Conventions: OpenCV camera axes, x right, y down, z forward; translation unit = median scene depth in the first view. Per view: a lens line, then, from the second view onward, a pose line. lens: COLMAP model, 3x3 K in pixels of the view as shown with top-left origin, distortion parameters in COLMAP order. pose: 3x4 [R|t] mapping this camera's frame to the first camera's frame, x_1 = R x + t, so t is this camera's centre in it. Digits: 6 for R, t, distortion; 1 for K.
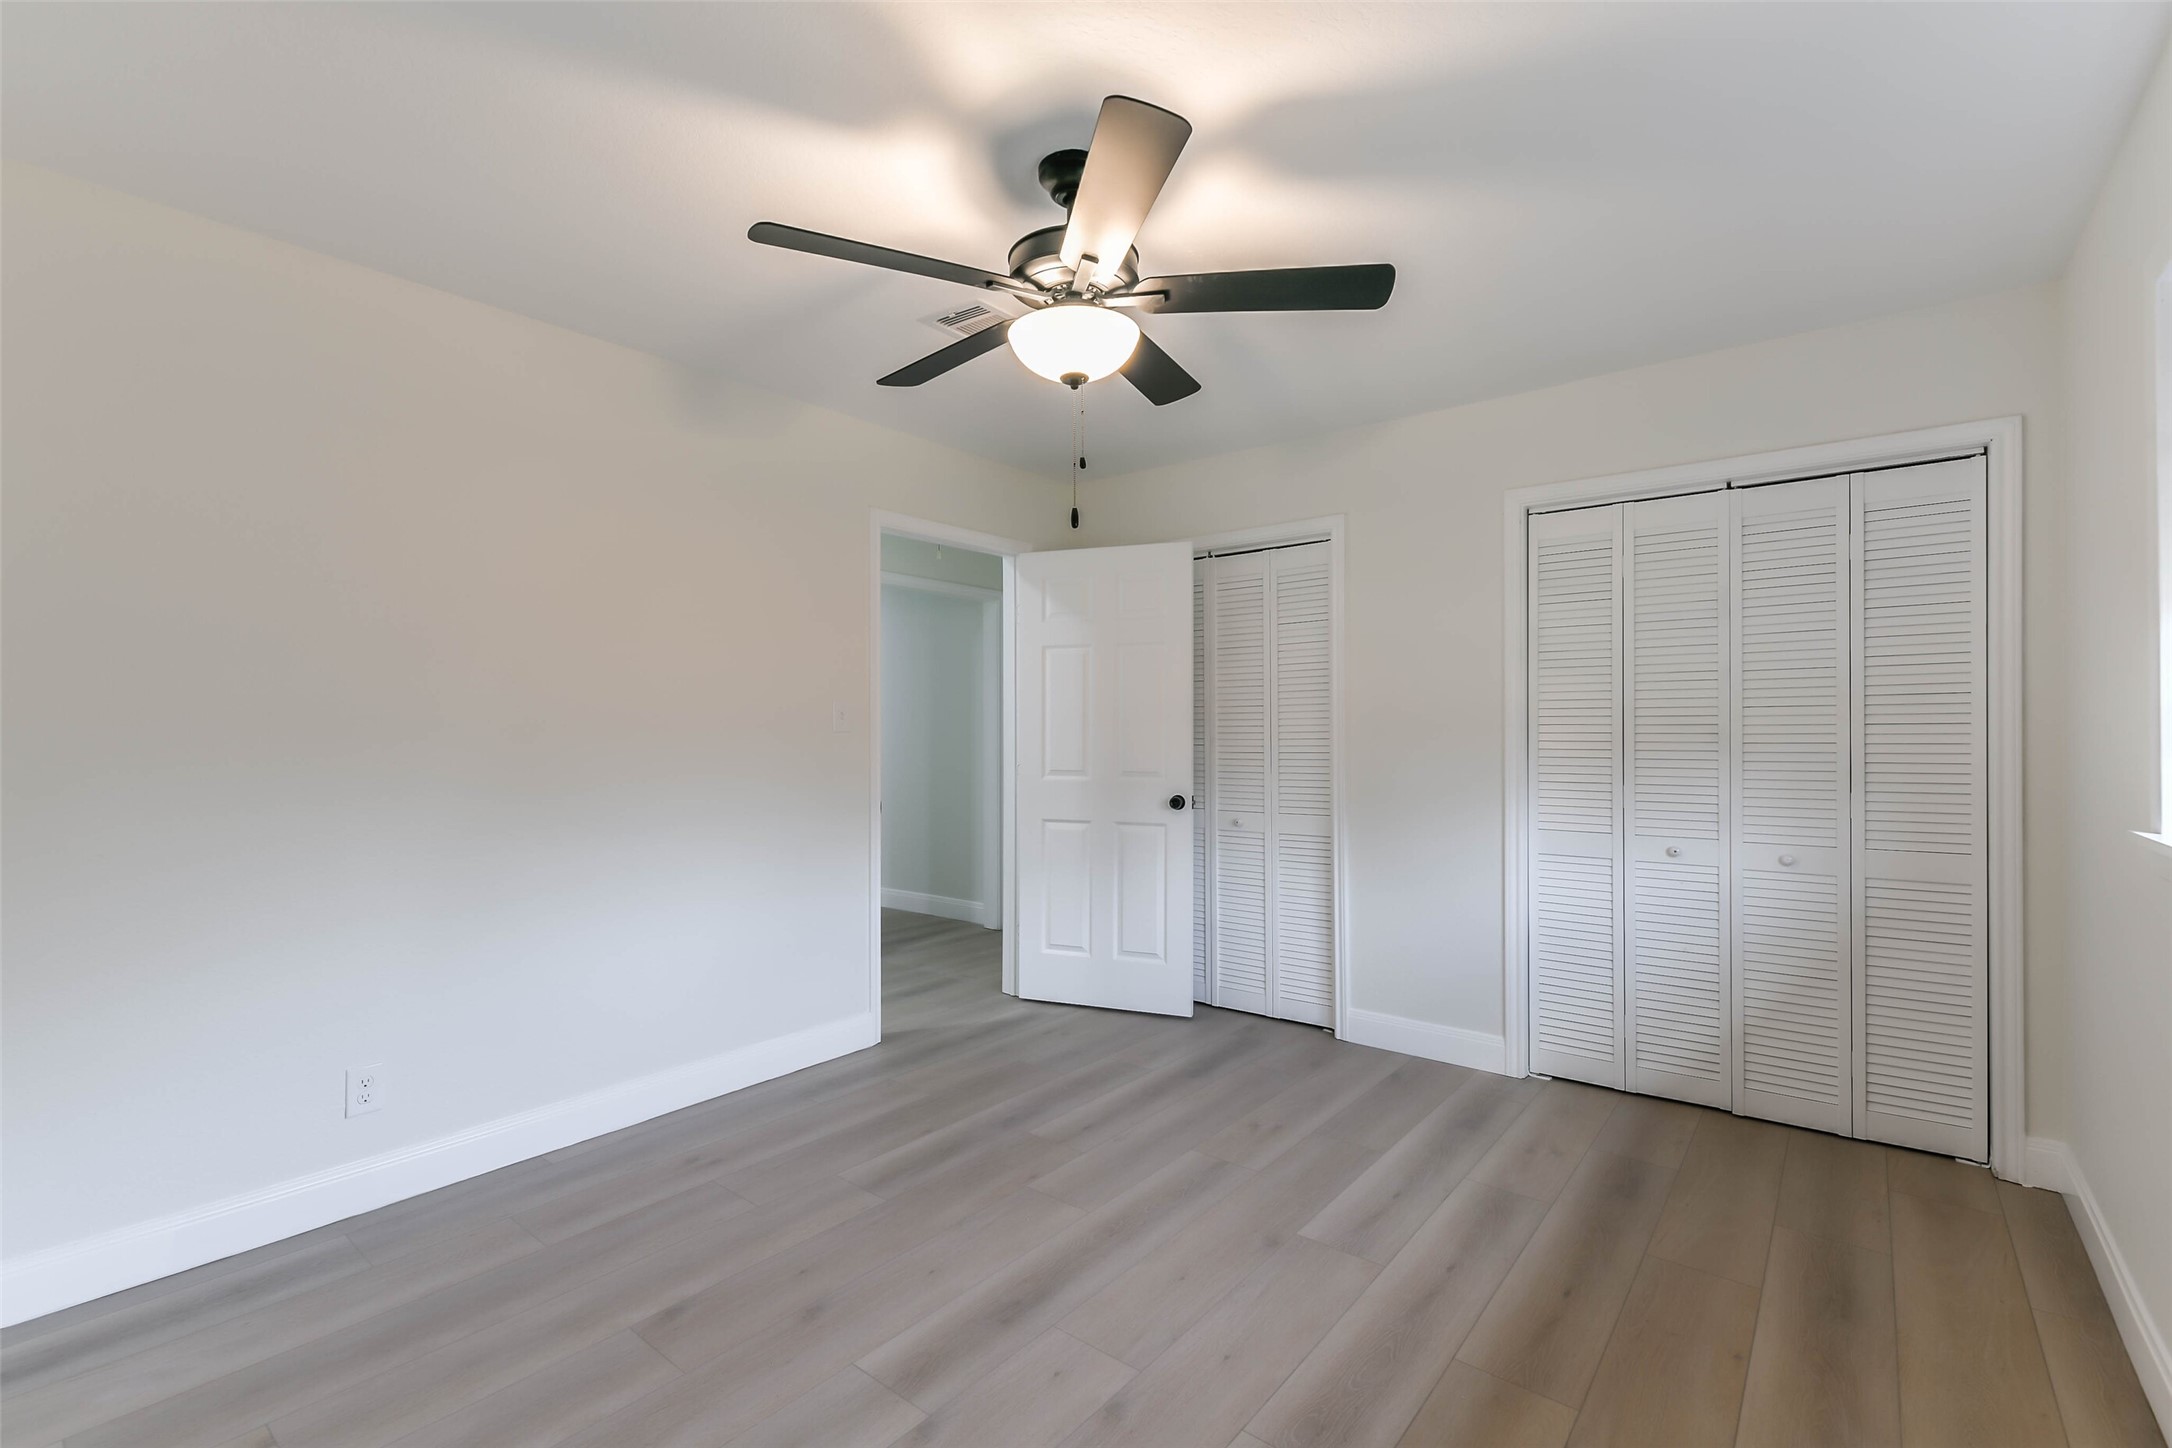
lens RADIAL K [[944.4, 0, 1087.5], [0, 944.4, 728.8], [0, 0, 1]] dist [0.025019, -0.000127]
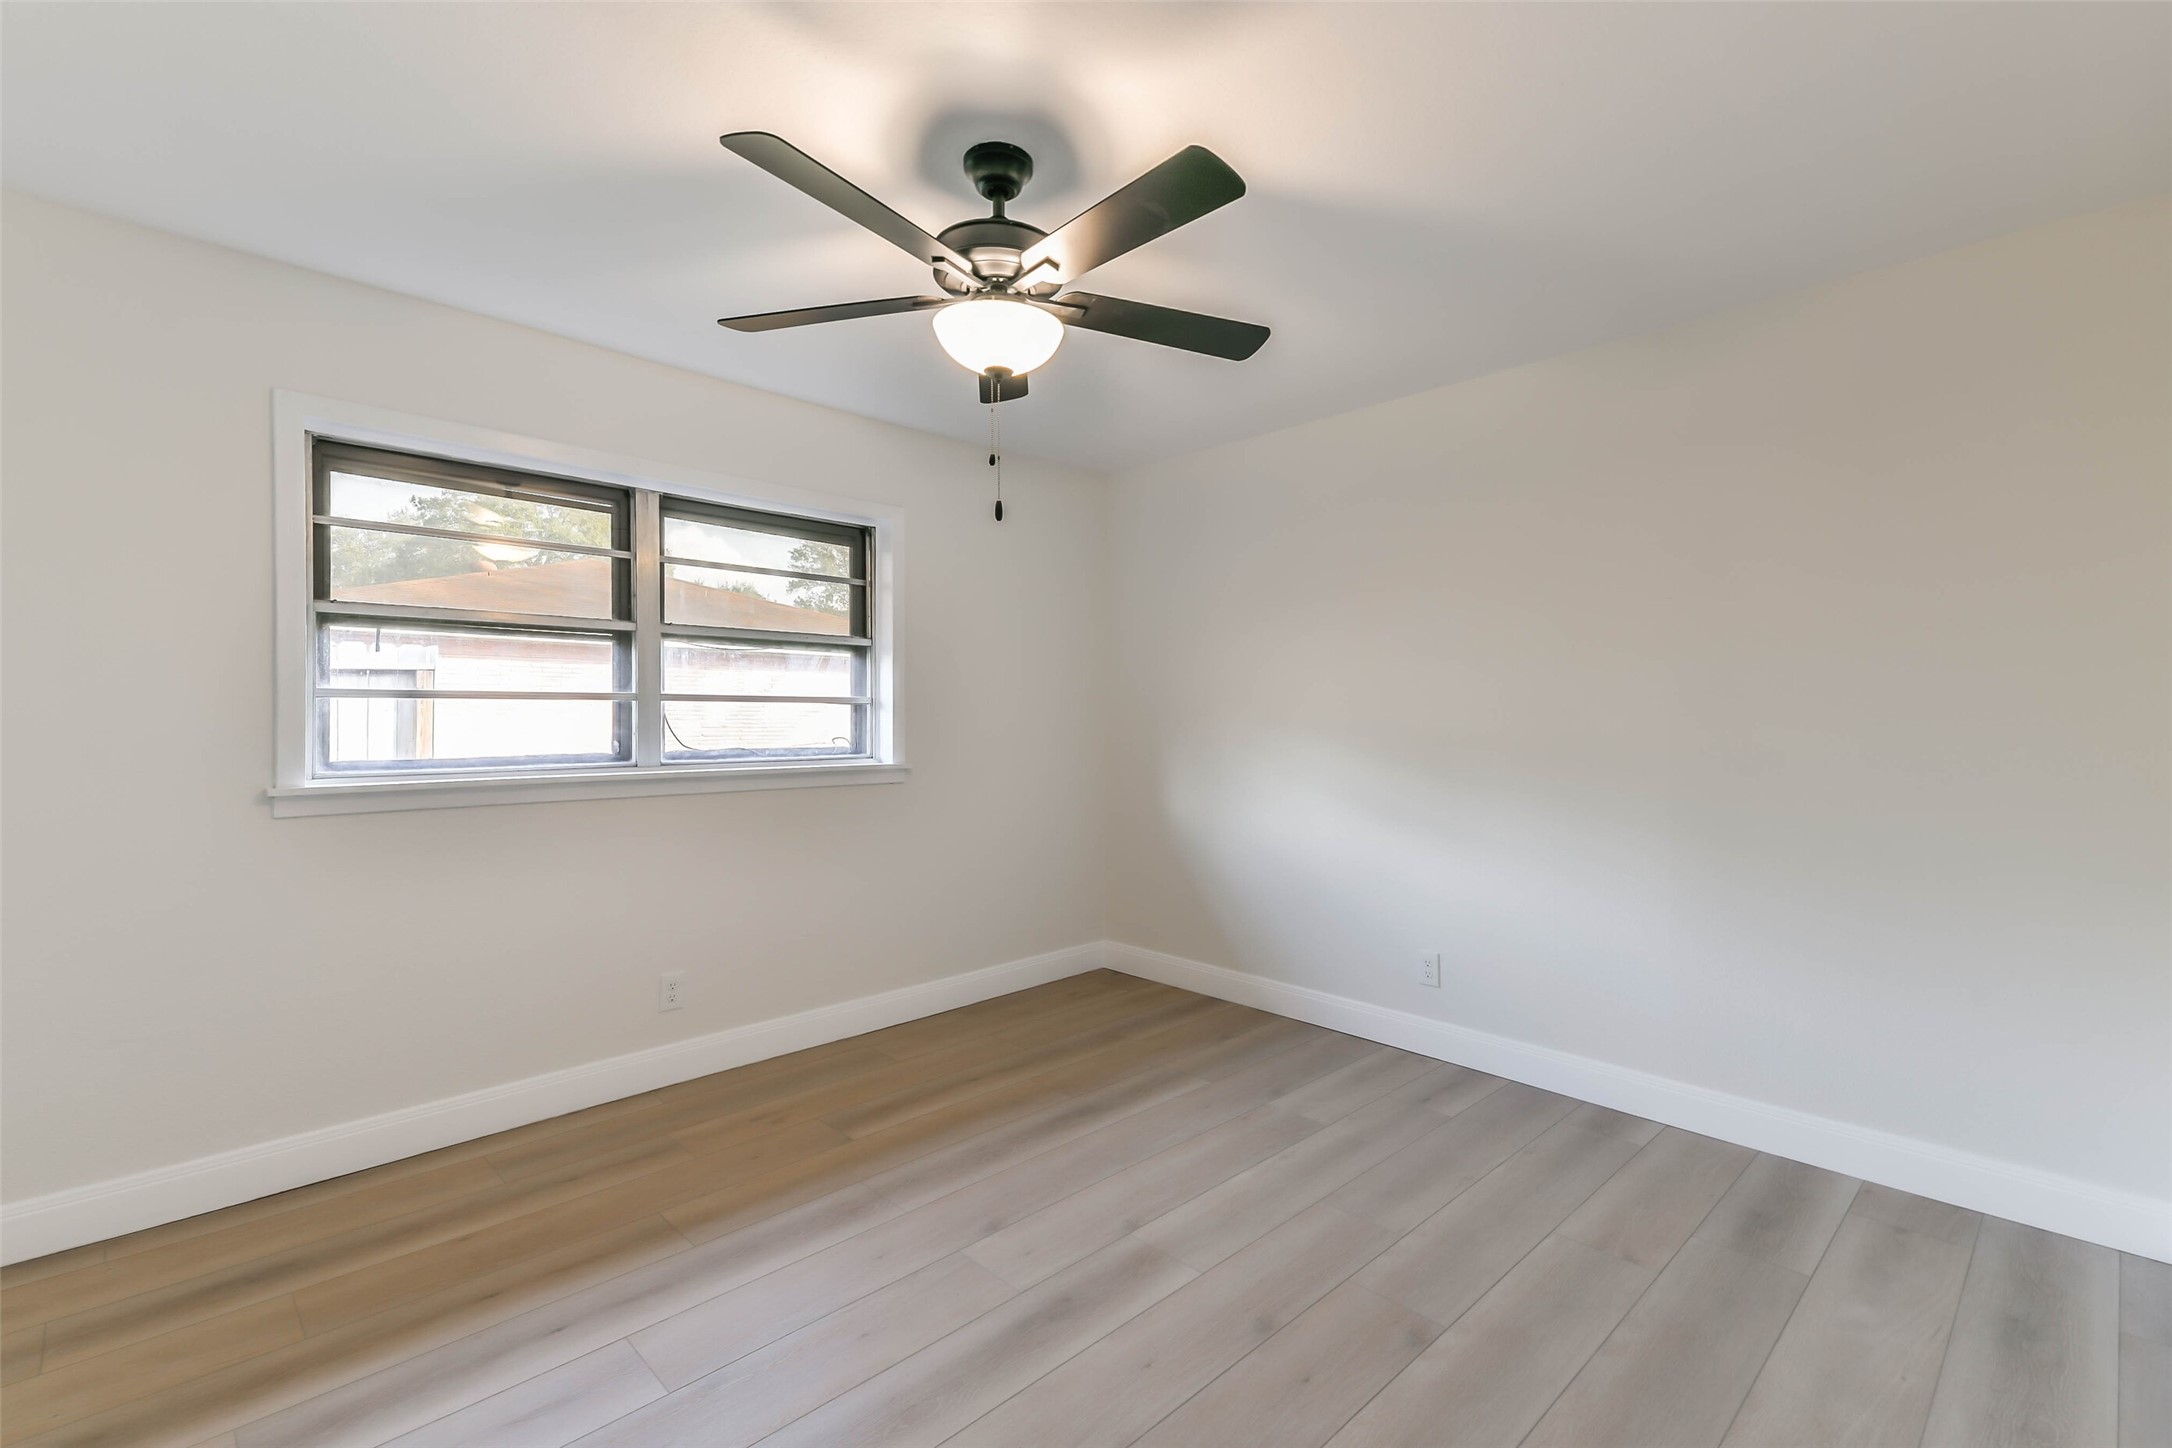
lens RADIAL K [[944.4, 0, 1087.5], [0, 944.4, 728.8], [0, 0, 1]] dist [0.025019, -0.000127]
pose [[-0.993013, 0.000757, 0.118000, -0.230235], [0.001765, 0.999963, 0.008439, 0.006034], [-0.117989, 0.008589, -0.992978, 2.011468]]
